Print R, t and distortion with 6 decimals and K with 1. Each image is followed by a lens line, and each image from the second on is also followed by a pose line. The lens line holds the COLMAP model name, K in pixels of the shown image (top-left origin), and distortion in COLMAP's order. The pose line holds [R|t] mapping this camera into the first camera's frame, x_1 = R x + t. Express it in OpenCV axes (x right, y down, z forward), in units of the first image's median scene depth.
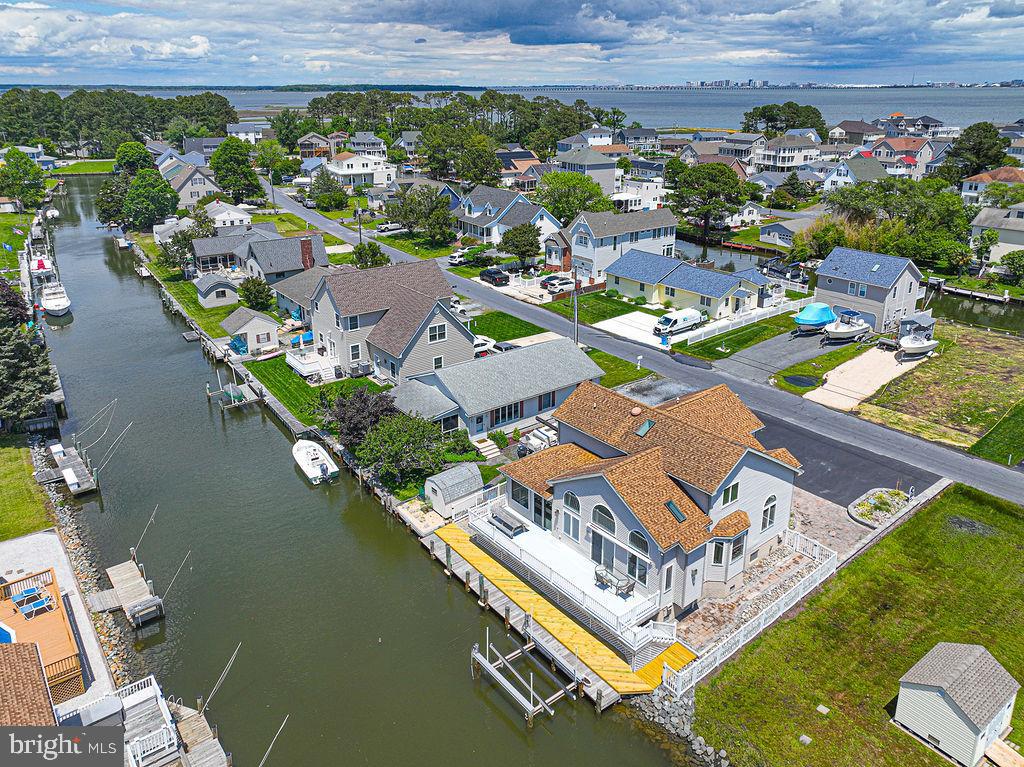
lens RADIAL K [[736.8, 0, 539.9], [0, 736.8, 382.4], [0, 0, 1]] dist [0.006502, 0.001744]
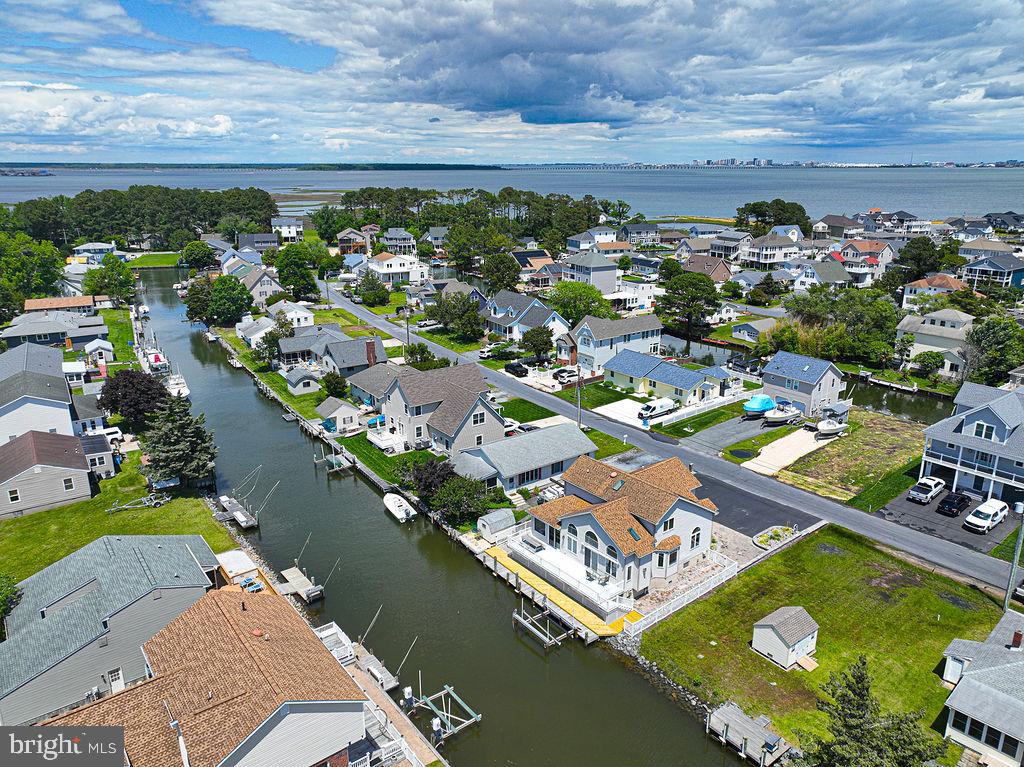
lens RADIAL K [[712.4, 0, 535.9], [0, 712.4, 437.1], [0, 0, 1]] dist [0.000467, 0.000693]
pose [[0.999777, 0.002966, -0.020886, -0.002484], [-0.003331, 0.999841, -0.017500, -0.007212], [0.020831, 0.017566, 0.999629, -0.275588]]
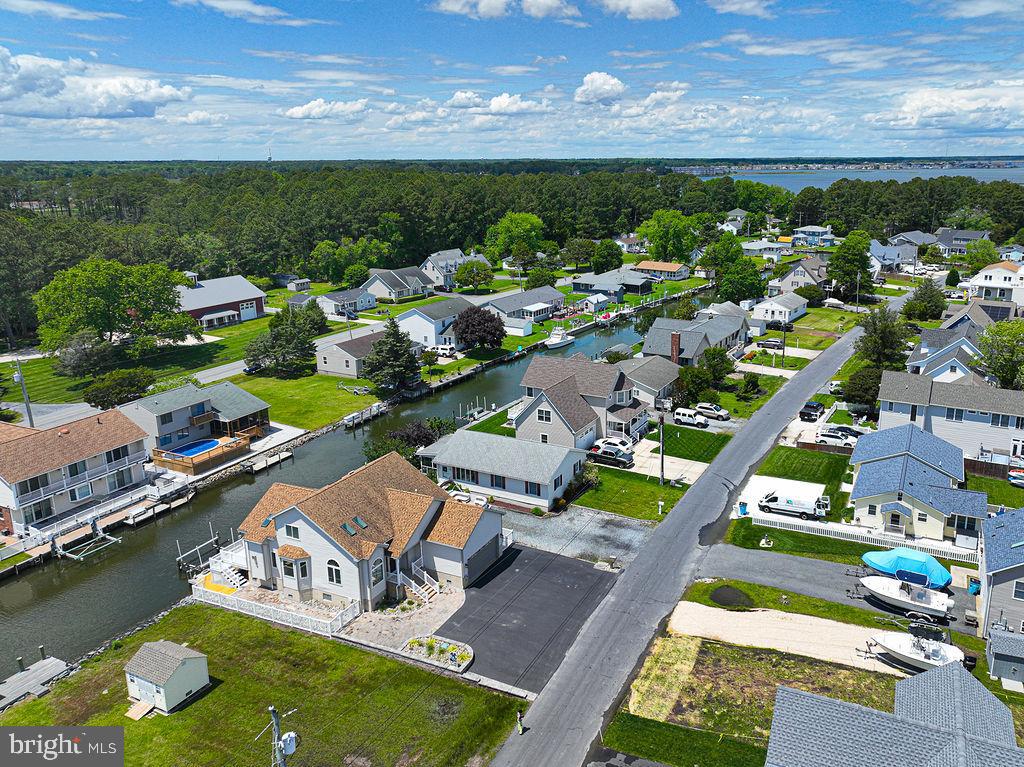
lens RADIAL K [[736.8, 0, 539.9], [0, 736.8, 382.4], [0, 0, 1]] dist [0.006502, 0.001744]
pose [[0.433779, 0.258451, -0.863157, 0.760639], [-0.334029, 0.935843, 0.112349, -0.210130], [0.836816, 0.239585, 0.492279, 0.274199]]
